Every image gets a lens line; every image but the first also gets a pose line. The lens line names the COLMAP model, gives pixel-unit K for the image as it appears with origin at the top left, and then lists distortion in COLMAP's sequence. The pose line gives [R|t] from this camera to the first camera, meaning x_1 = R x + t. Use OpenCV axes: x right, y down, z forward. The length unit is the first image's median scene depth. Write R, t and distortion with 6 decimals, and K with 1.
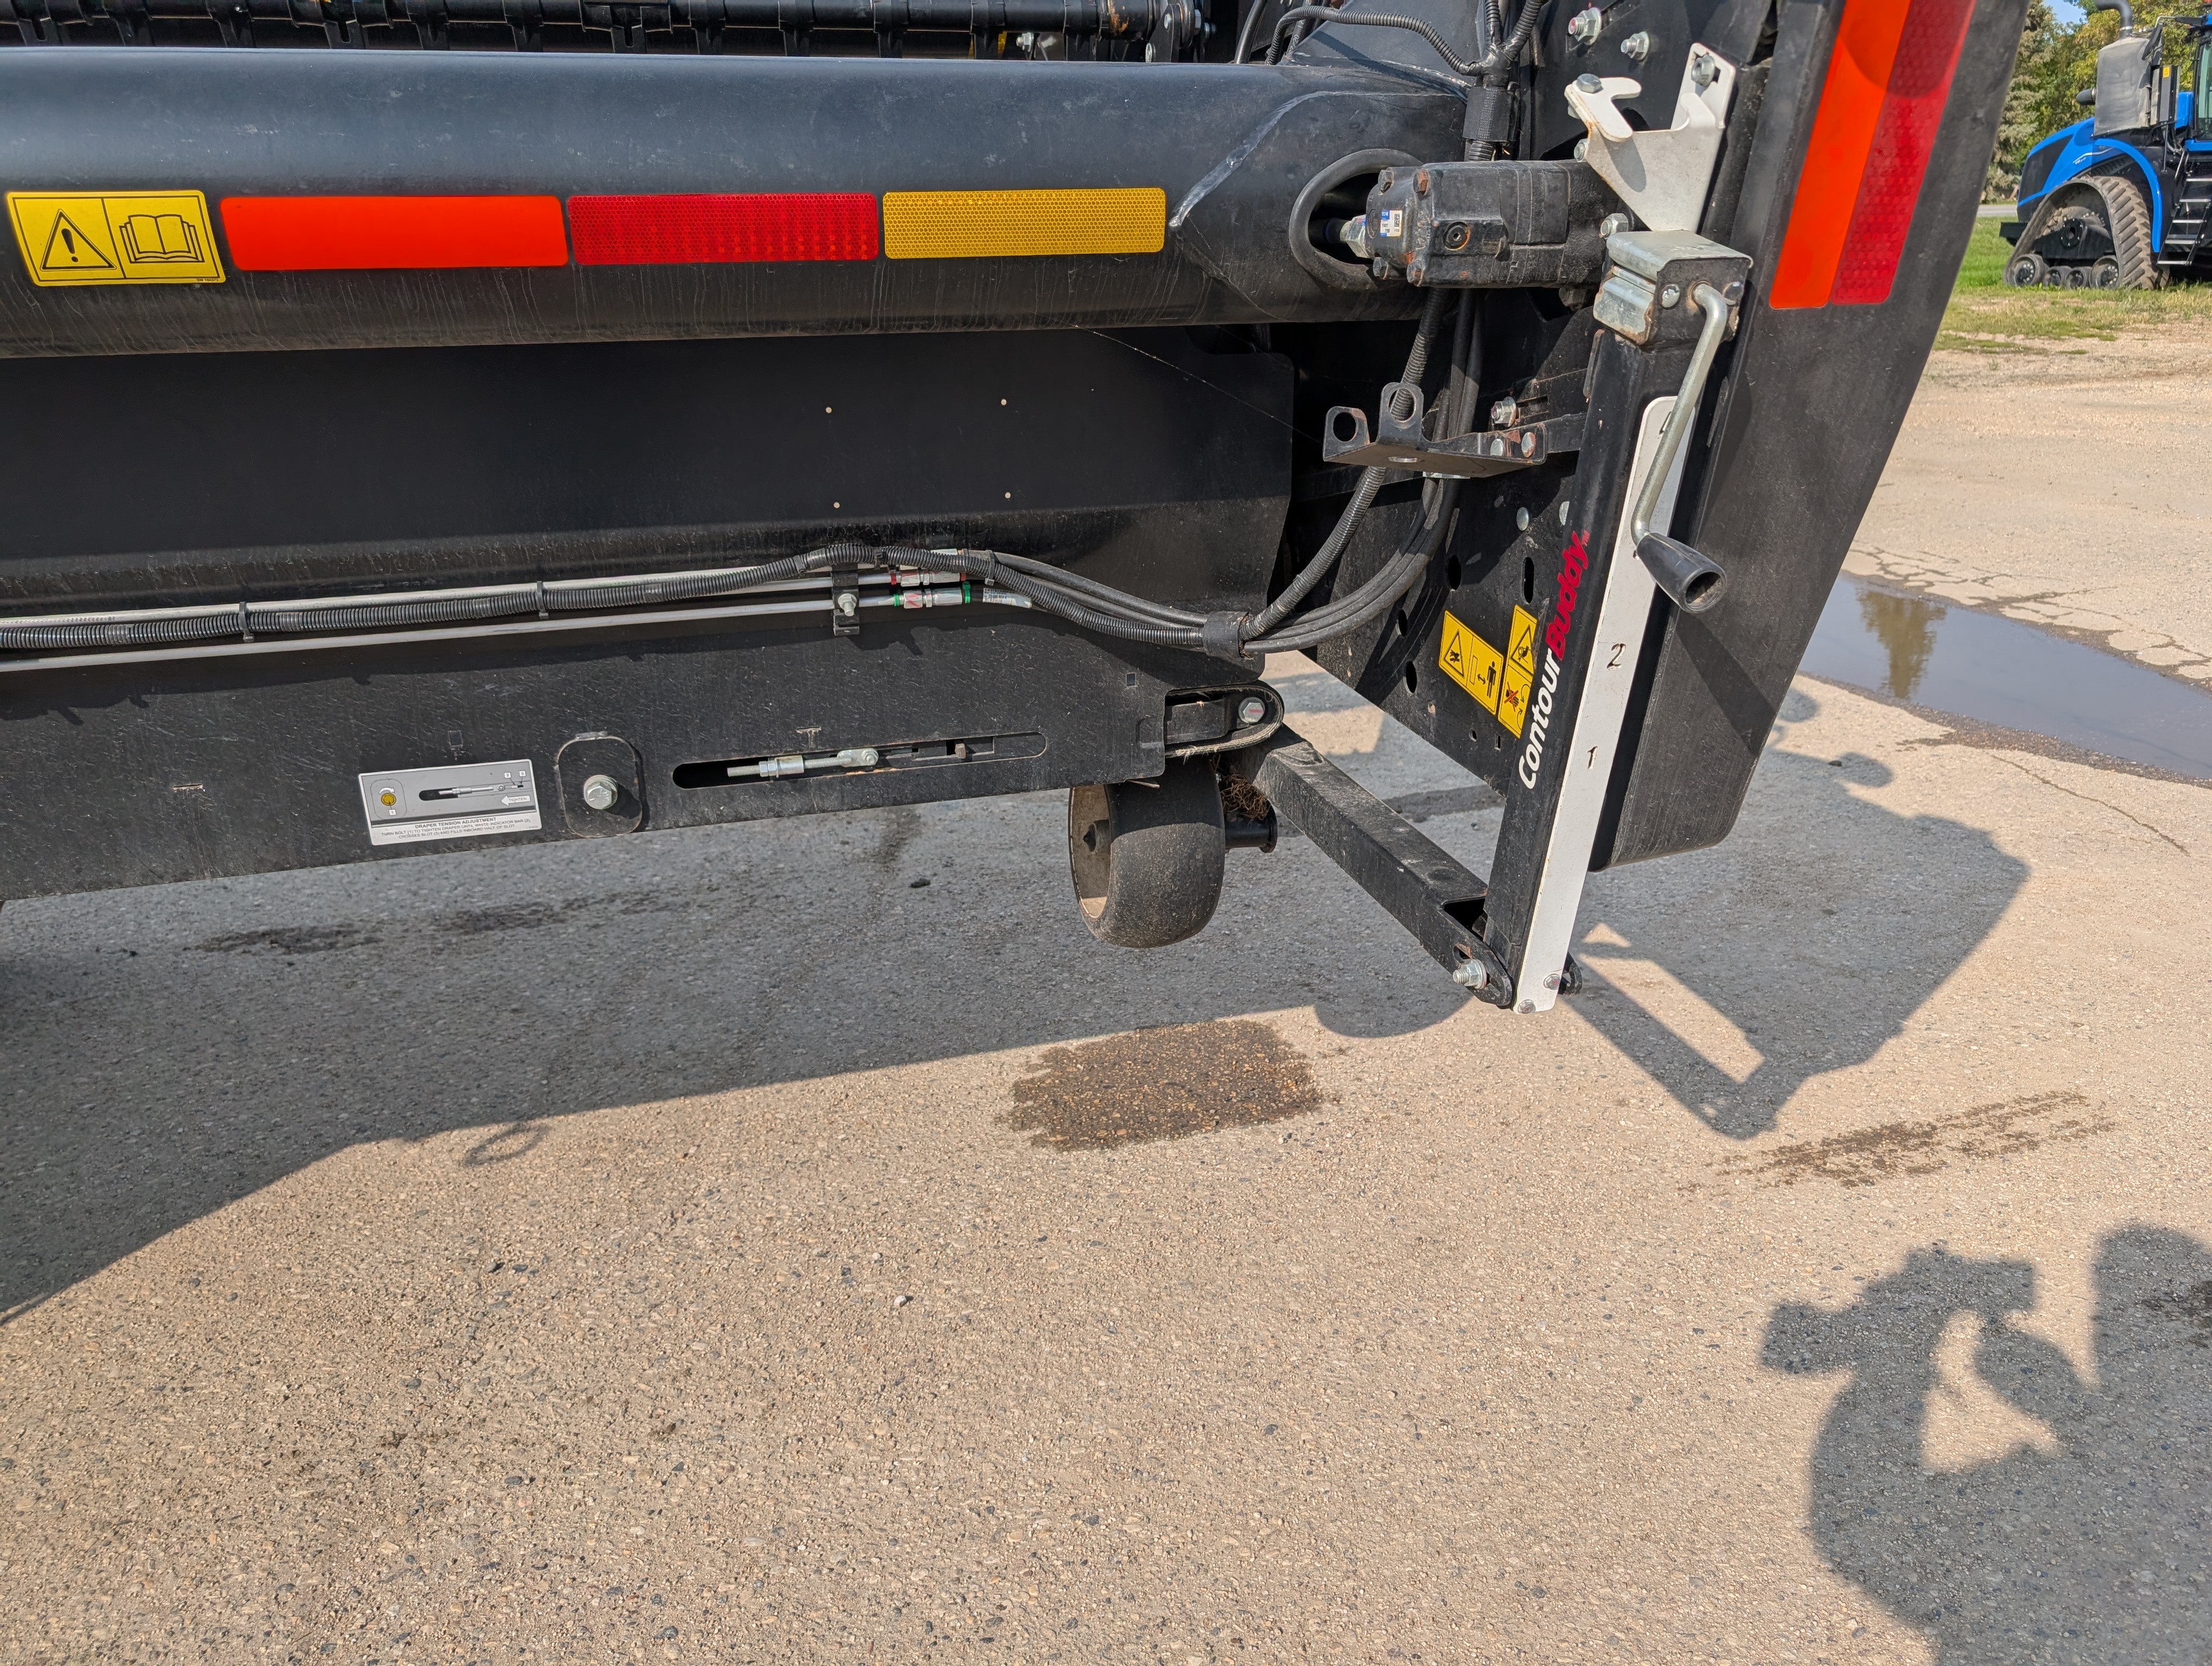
lens RADIAL K [[1582.9, 0, 1106.2], [0, 1582.9, 833.4], [0, 0, 1]] dist [0.008808, -0.001799]
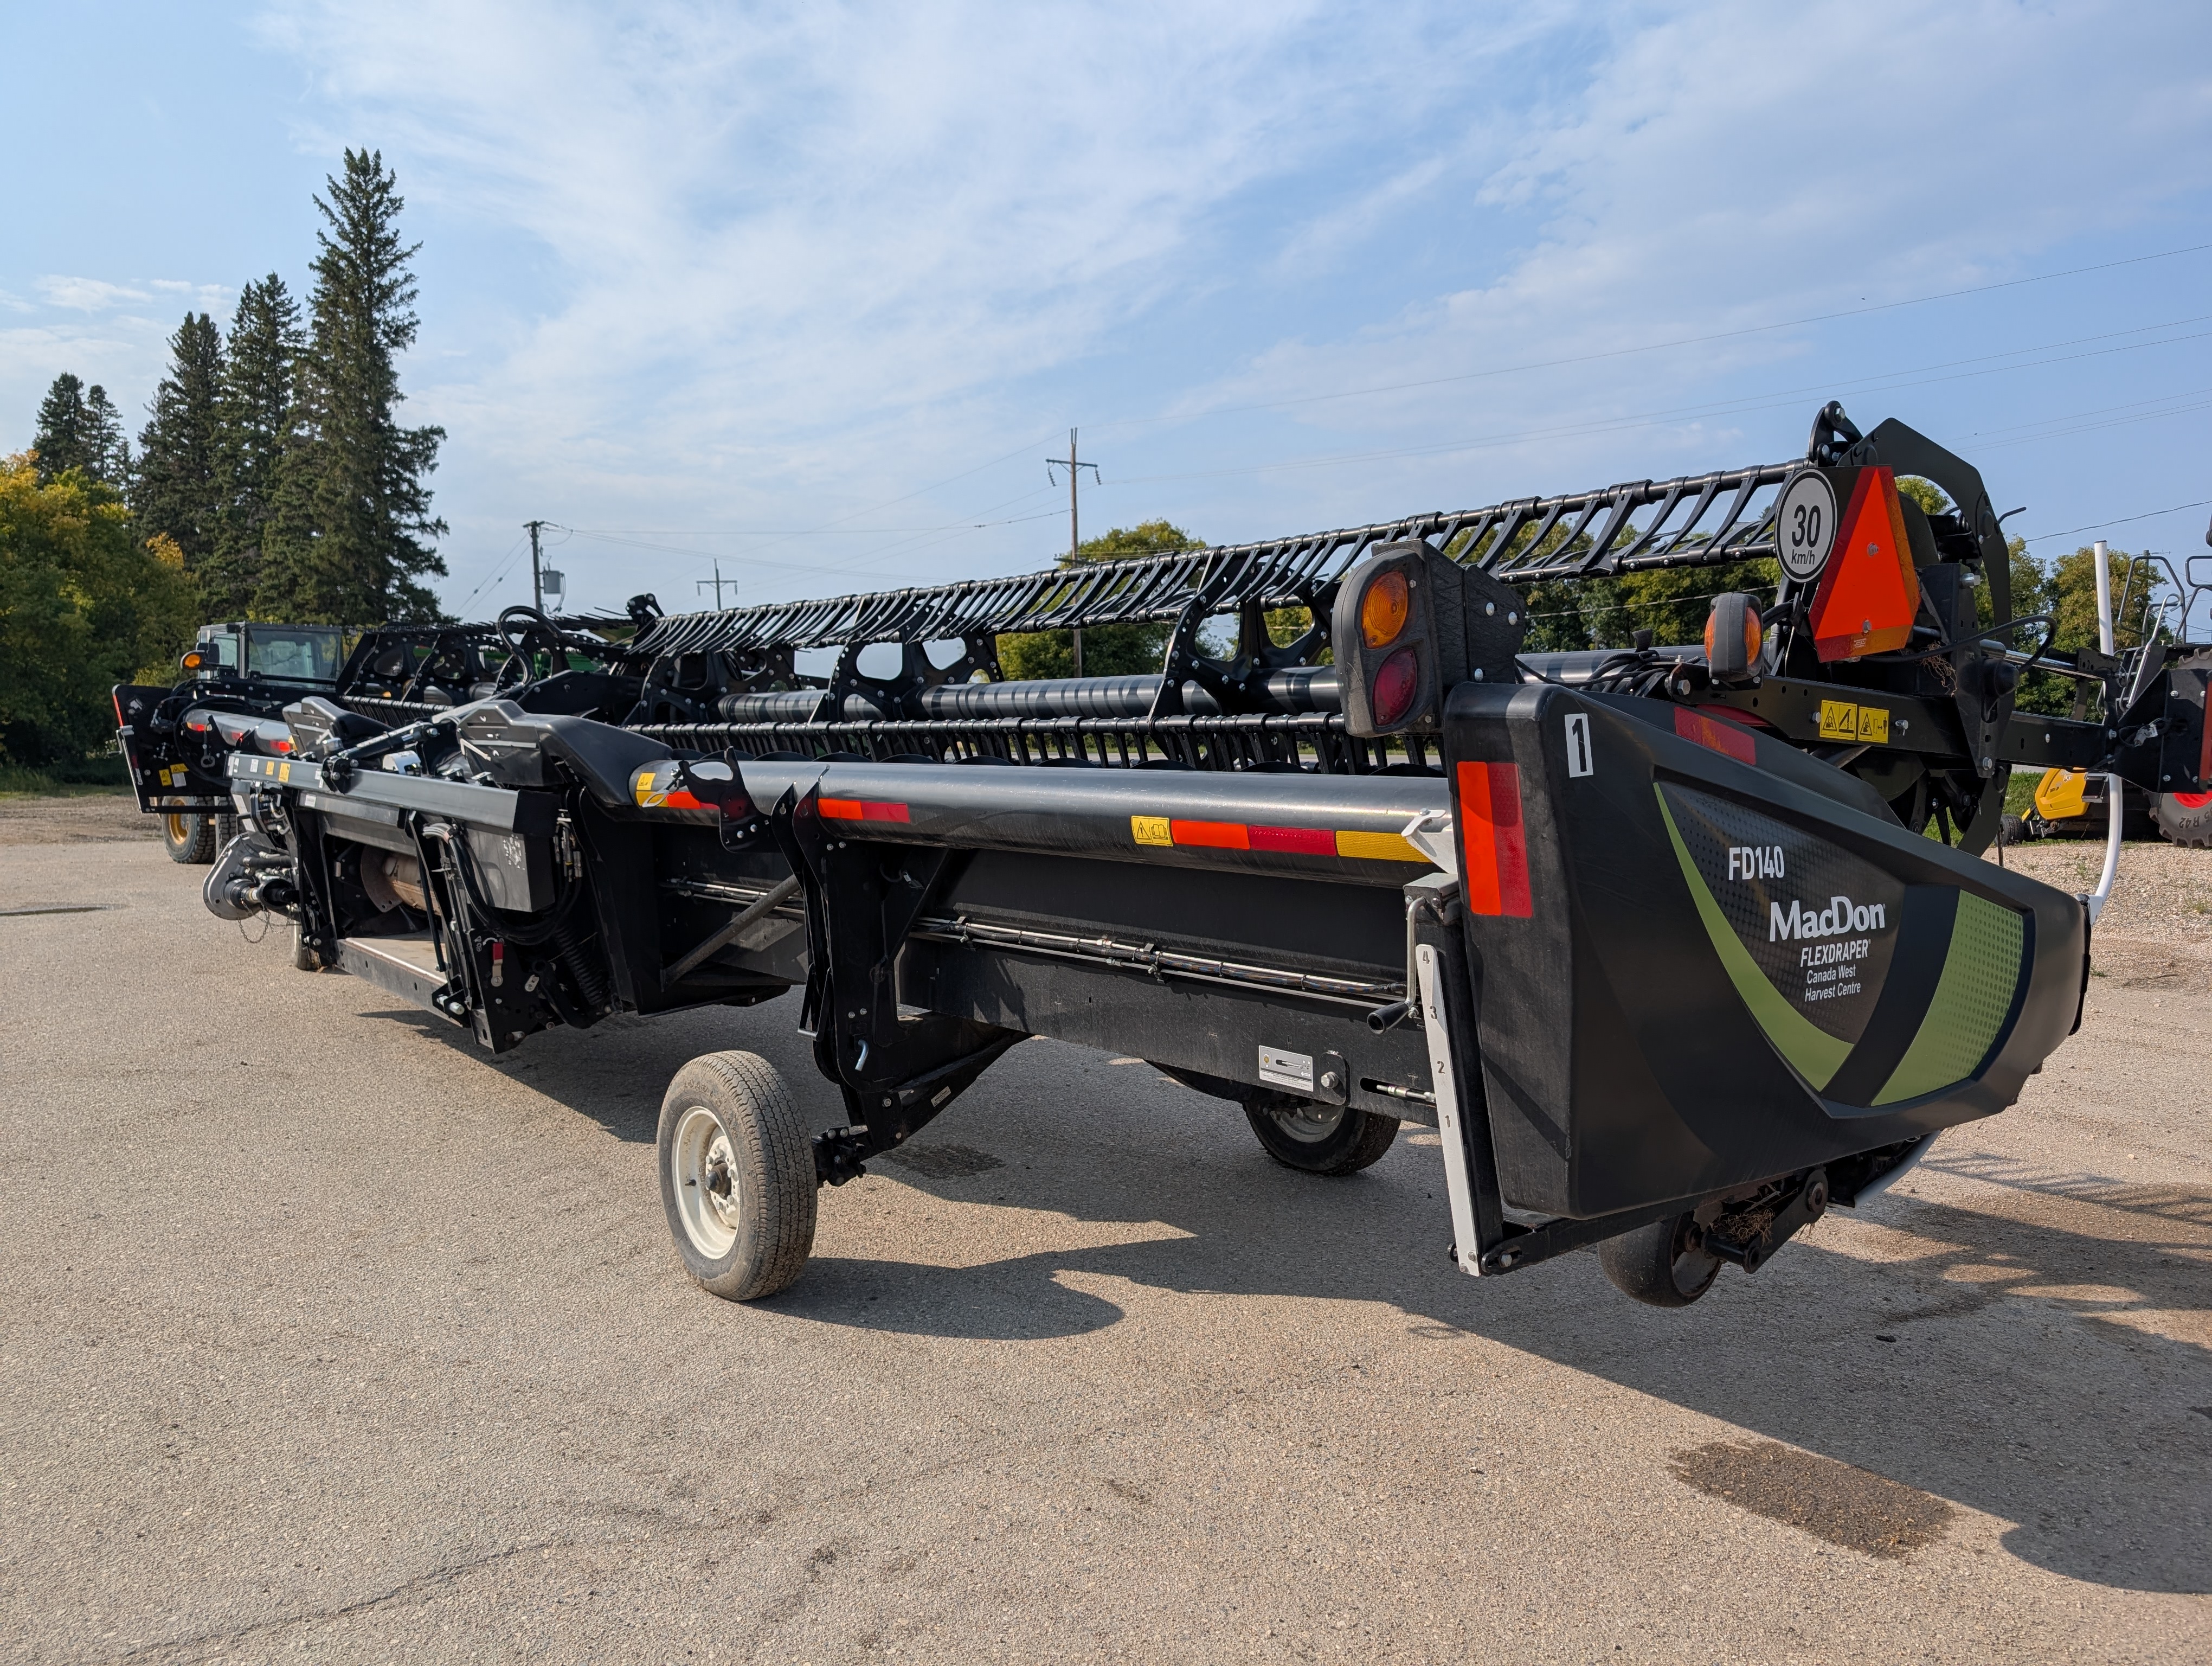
lens RADIAL K [[1582.9, 0, 1104.5], [0, 1582.9, 820.3], [0, 0, 1]] dist [0.008808, -0.001799]
pose [[0.421699, 0.063161, -0.904534, 1.447349], [-0.335709, 0.937556, -0.091043, -0.057774], [0.842300, 0.342053, 0.416570, -0.245691]]
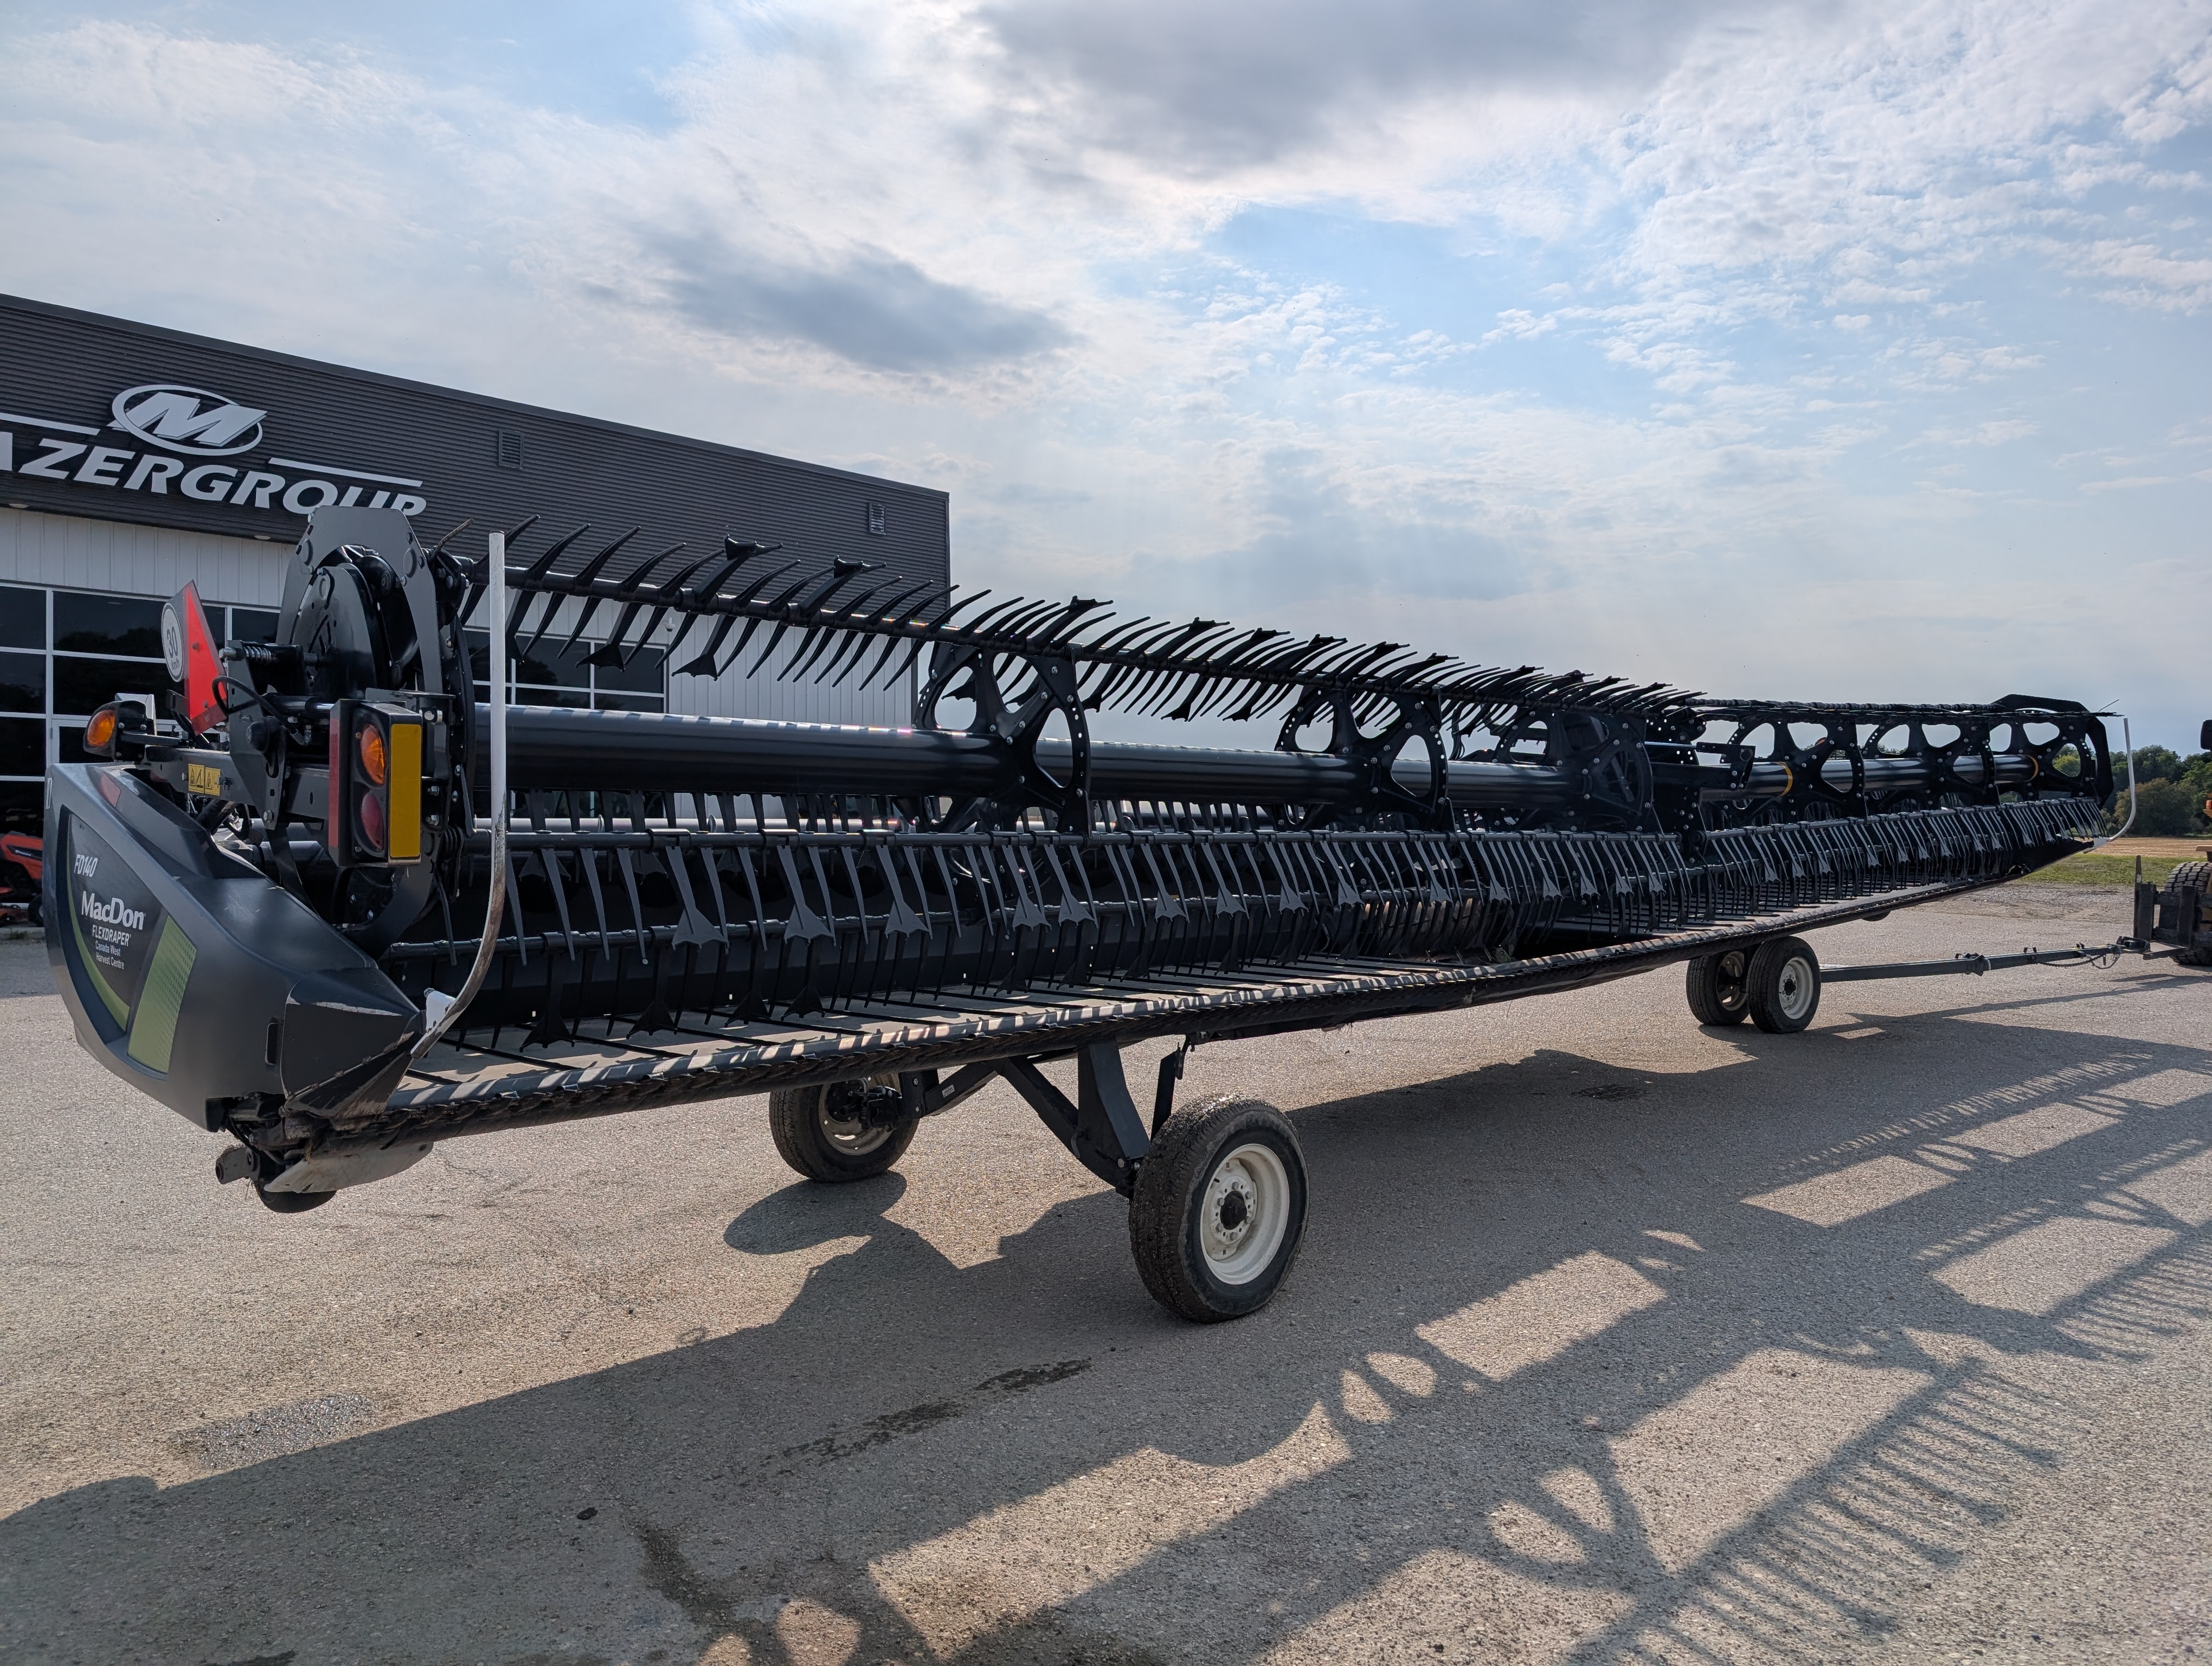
lens RADIAL K [[1582.9, 0, 1112.8], [0, 1582.9, 835.8], [0, 0, 1]] dist [0.008808, -0.001799]
pose [[-0.859025, 0.016969, -0.511652, 0.208168], [-0.180800, 0.924989, 0.334227, -1.586675], [0.478944, 0.379616, -0.791521, 3.774855]]
